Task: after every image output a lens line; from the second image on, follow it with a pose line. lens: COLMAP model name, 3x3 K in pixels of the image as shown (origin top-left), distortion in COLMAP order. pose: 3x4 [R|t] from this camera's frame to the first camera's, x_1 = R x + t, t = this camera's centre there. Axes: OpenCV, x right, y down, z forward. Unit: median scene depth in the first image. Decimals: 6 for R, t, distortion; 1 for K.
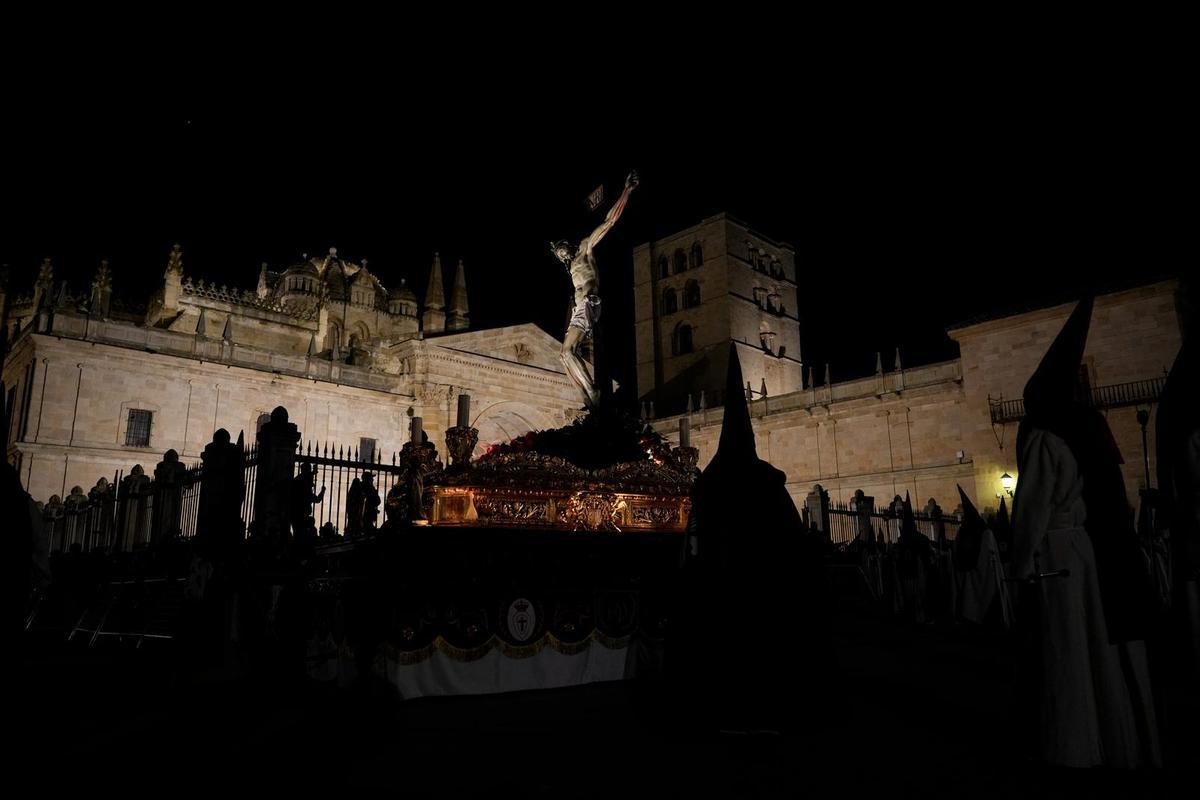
lens RADIAL K [[811.8, 0, 601.3], [0, 811.8, 394.9], [0, 0, 1]] dist [-0.029185, 0.018297]
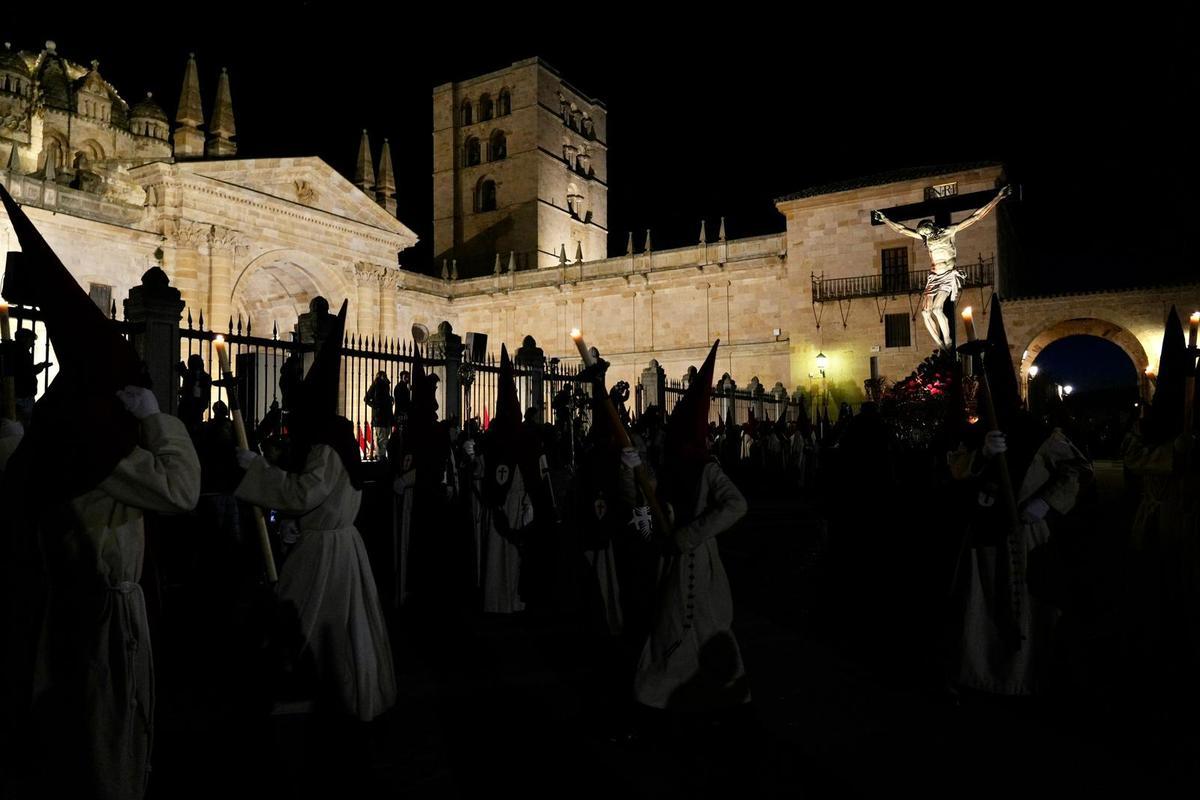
lens RADIAL K [[811.8, 0, 601.3], [0, 811.8, 394.9], [0, 0, 1]] dist [-0.029185, 0.018297]
pose [[0.965793, 0.017223, 0.258742, -0.014285], [-0.059361, 0.985981, 0.155944, 0.007899], [-0.252429, -0.165969, 0.953275, 0.096778]]
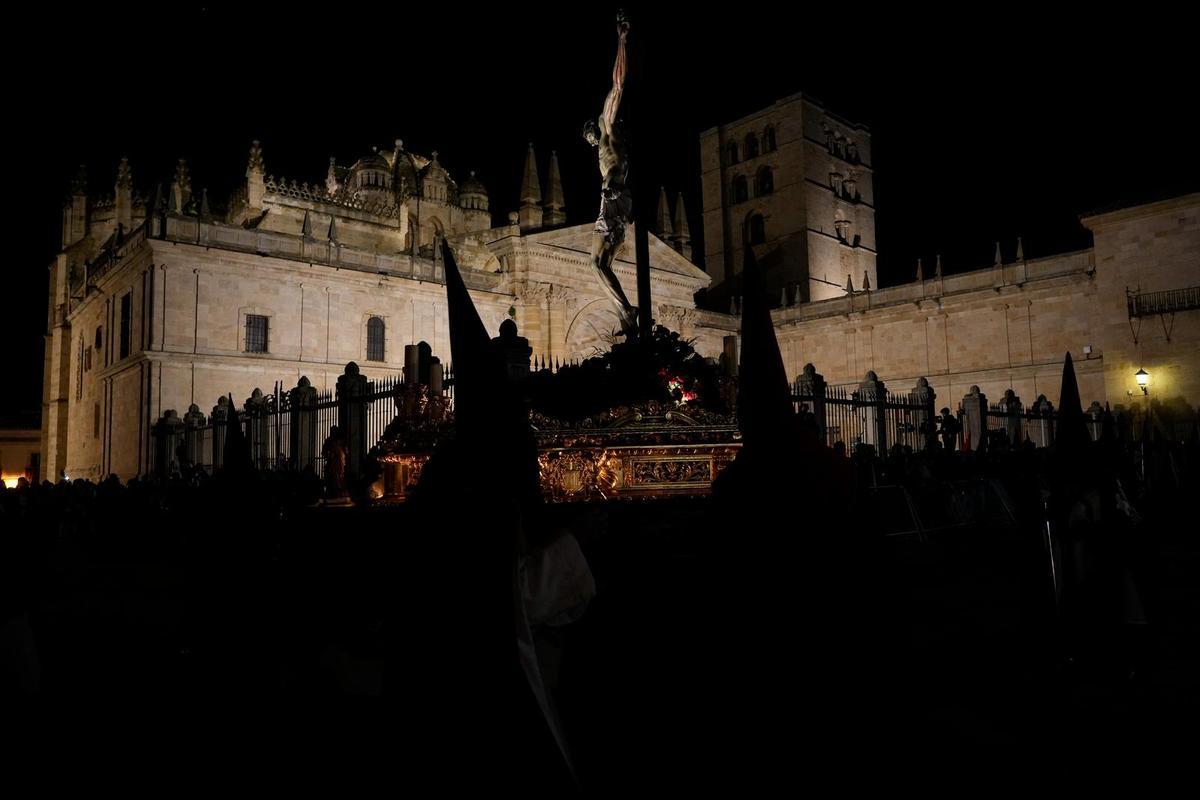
lens RADIAL K [[811.8, 0, 601.3], [0, 811.8, 394.9], [0, 0, 1]] dist [-0.029185, 0.018297]
pose [[0.999137, -0.009054, -0.040545, -0.088613], [0.014377, 0.991012, 0.132997, -0.007937], [0.038977, -0.133465, 0.990287, 0.021934]]
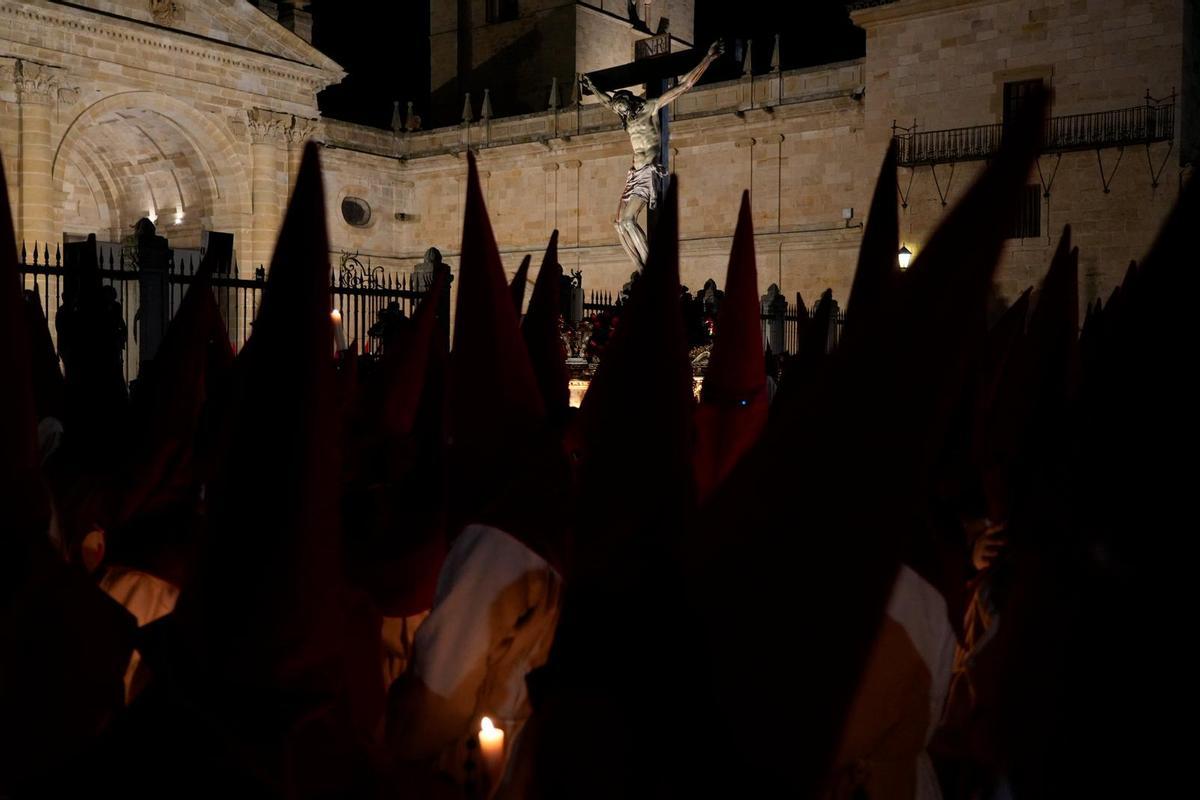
lens RADIAL K [[1226.9, 0, 601.9], [0, 1226.9, 382.8], [0, 0, 1]] dist [0.039998, -0.024128]
pose [[0.991429, 0.017620, 0.129450, 0.117961], [-0.047985, 0.970717, 0.235384, -0.015054], [-0.121512, -0.239578, 0.963243, 0.045510]]
